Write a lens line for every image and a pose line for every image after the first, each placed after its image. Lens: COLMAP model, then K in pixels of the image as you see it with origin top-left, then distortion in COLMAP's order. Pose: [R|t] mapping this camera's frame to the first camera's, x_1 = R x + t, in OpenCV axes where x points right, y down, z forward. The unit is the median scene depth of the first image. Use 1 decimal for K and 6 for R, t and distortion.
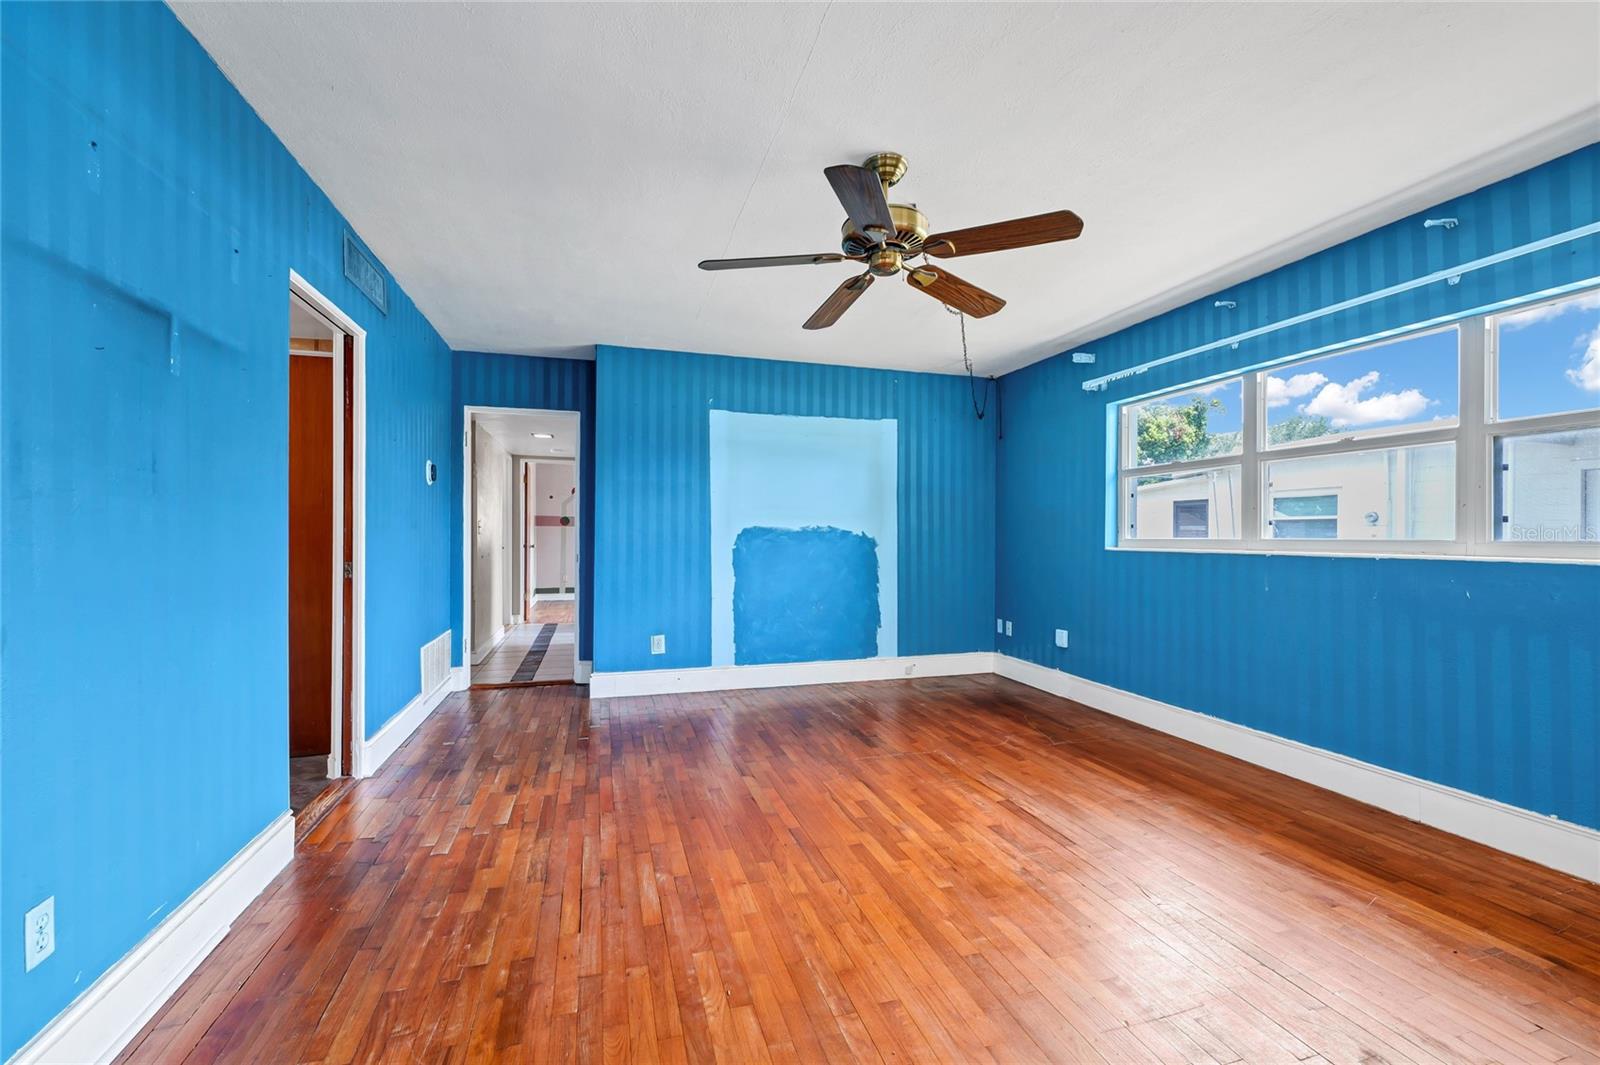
lens RADIAL K [[697.0, 0, 800.0], [0, 697.0, 532.5], [0, 0, 1]] dist [-0.000516, -0.000193]
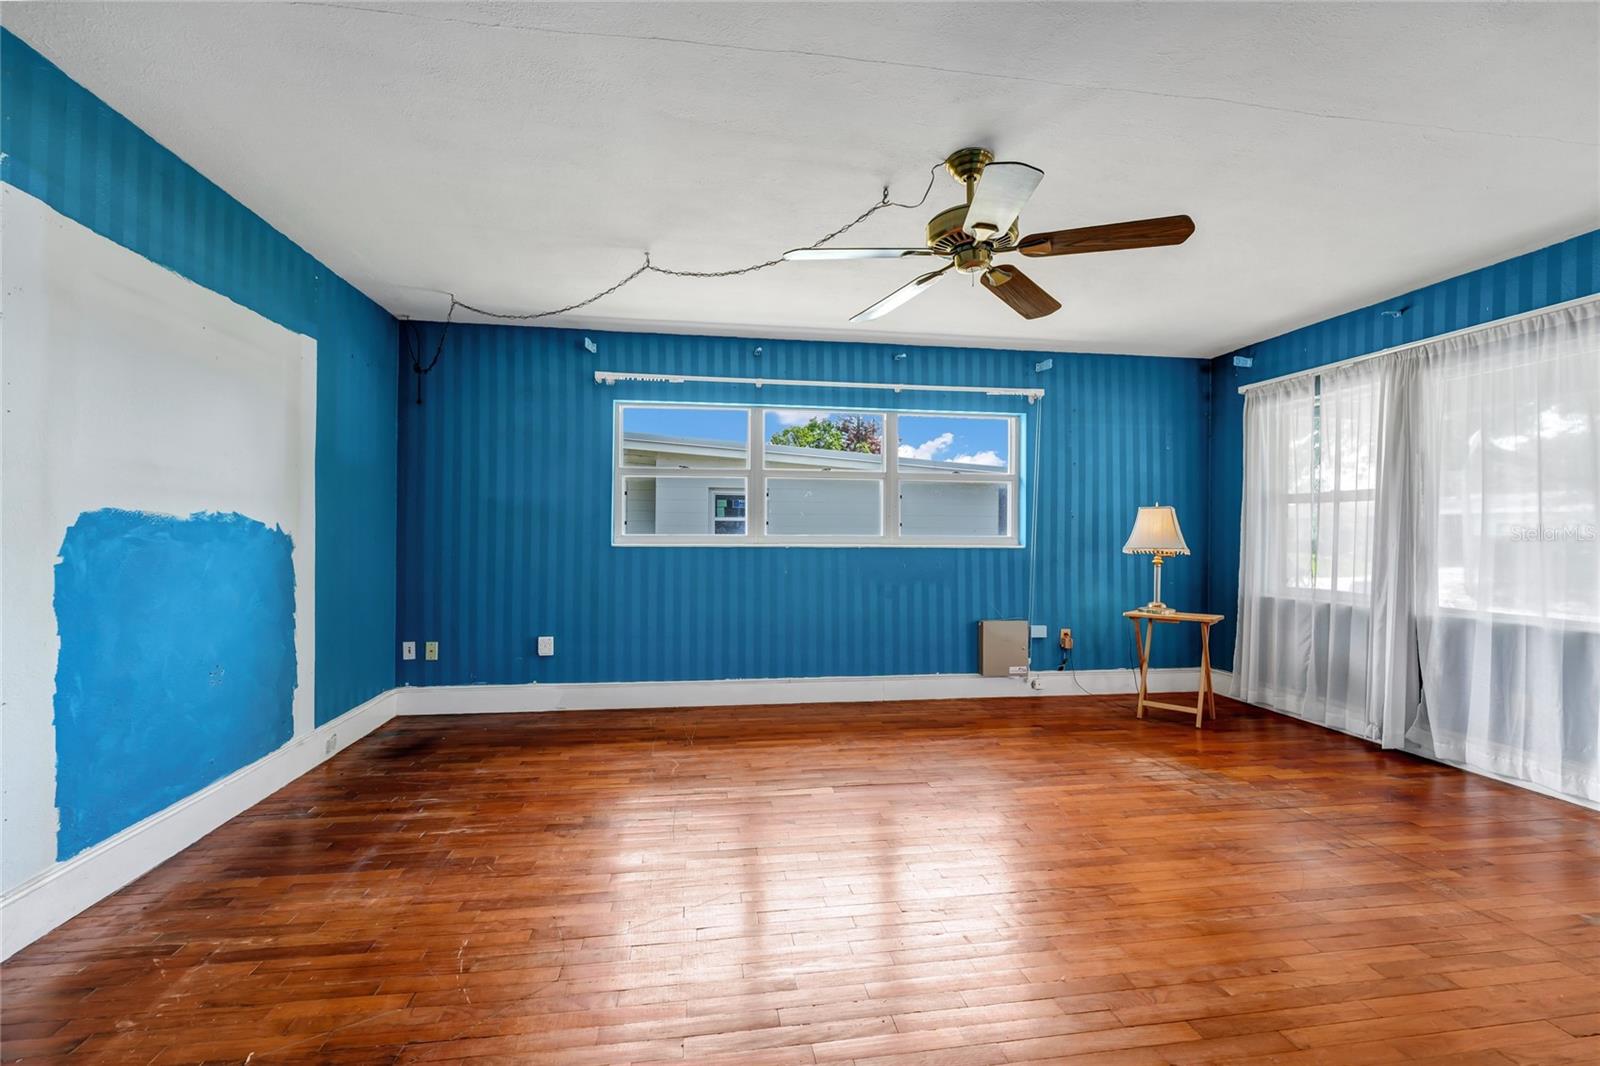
lens RADIAL K [[661.8, 0, 800.0], [0, 661.8, 533.0], [0, 0, 1]] dist [0.001068, 0.000007]
pose [[0.126654, -0.000731, 0.991947, -0.498395], [-0.012662, 0.999917, 0.002354, -0.000340], [-0.991866, -0.012858, 0.126634, 0.662166]]
